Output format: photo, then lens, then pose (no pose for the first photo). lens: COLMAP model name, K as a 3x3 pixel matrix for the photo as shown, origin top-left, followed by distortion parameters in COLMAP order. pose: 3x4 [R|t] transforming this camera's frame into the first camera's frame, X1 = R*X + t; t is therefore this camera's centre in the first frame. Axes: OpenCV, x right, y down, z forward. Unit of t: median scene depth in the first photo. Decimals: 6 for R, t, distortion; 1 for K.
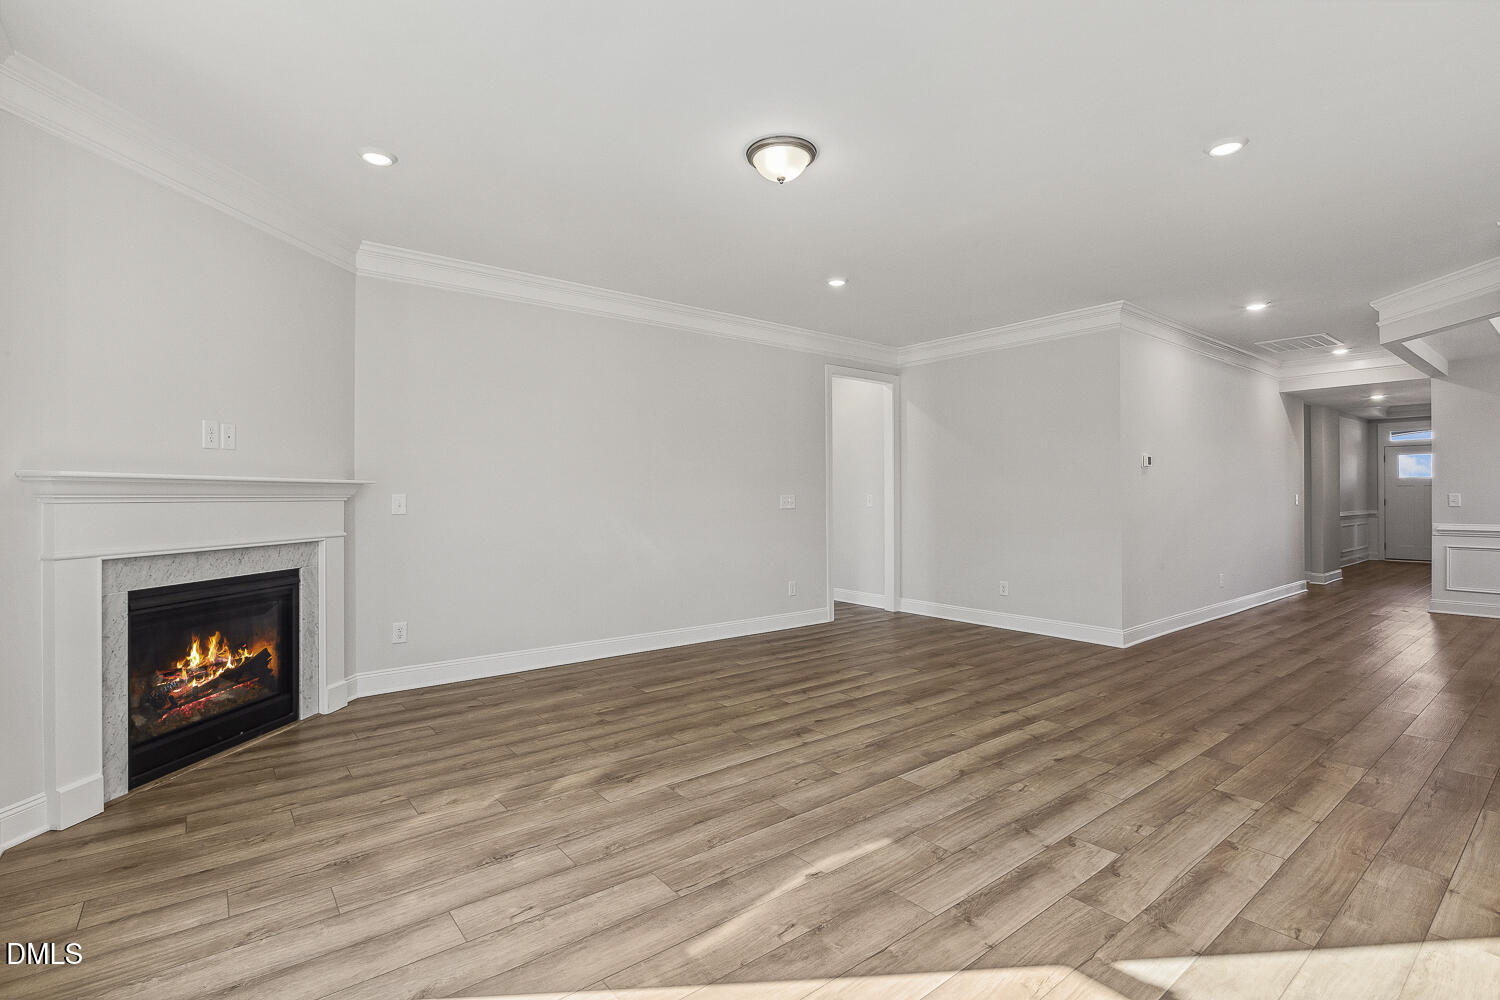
lens RADIAL K [[692.5, 0, 747.5], [0, 692.5, 498.8], [0, 0, 1]] dist [-0.007037, -0.001777]
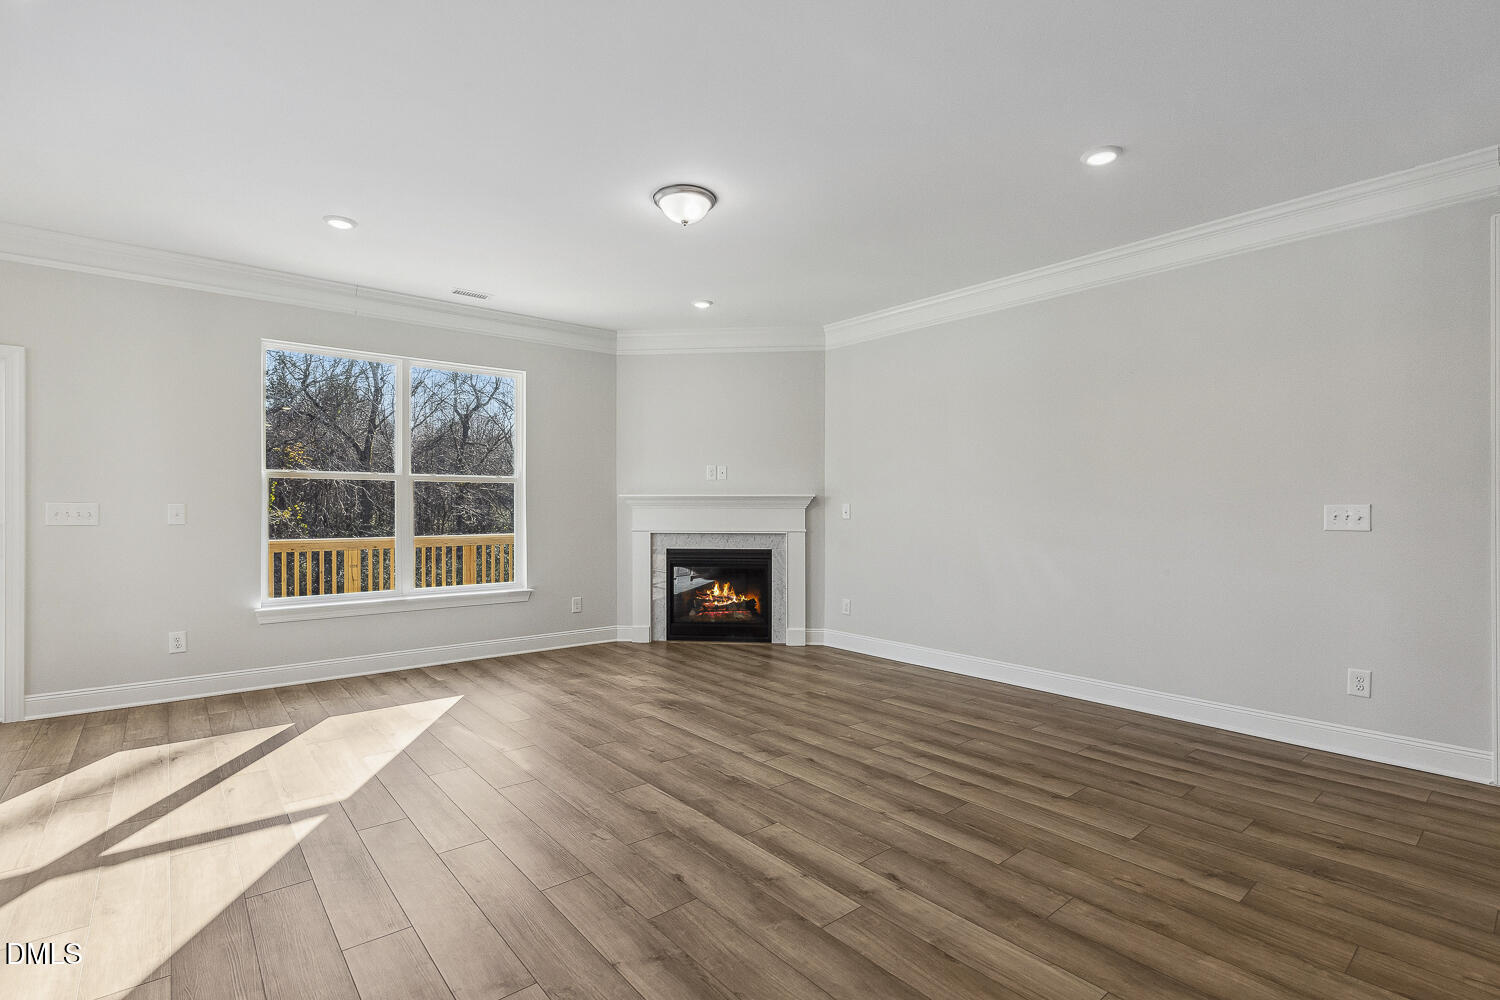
lens RADIAL K [[692.5, 0, 735.0], [0, 692.5, 513.1], [0, 0, 1]] dist [-0.007037, -0.001777]
pose [[0.023788, 0.013439, -0.999627, 1.003801], [-0.005047, 0.999899, 0.013322, -0.005801], [0.999704, 0.004728, 0.023853, 0.902691]]
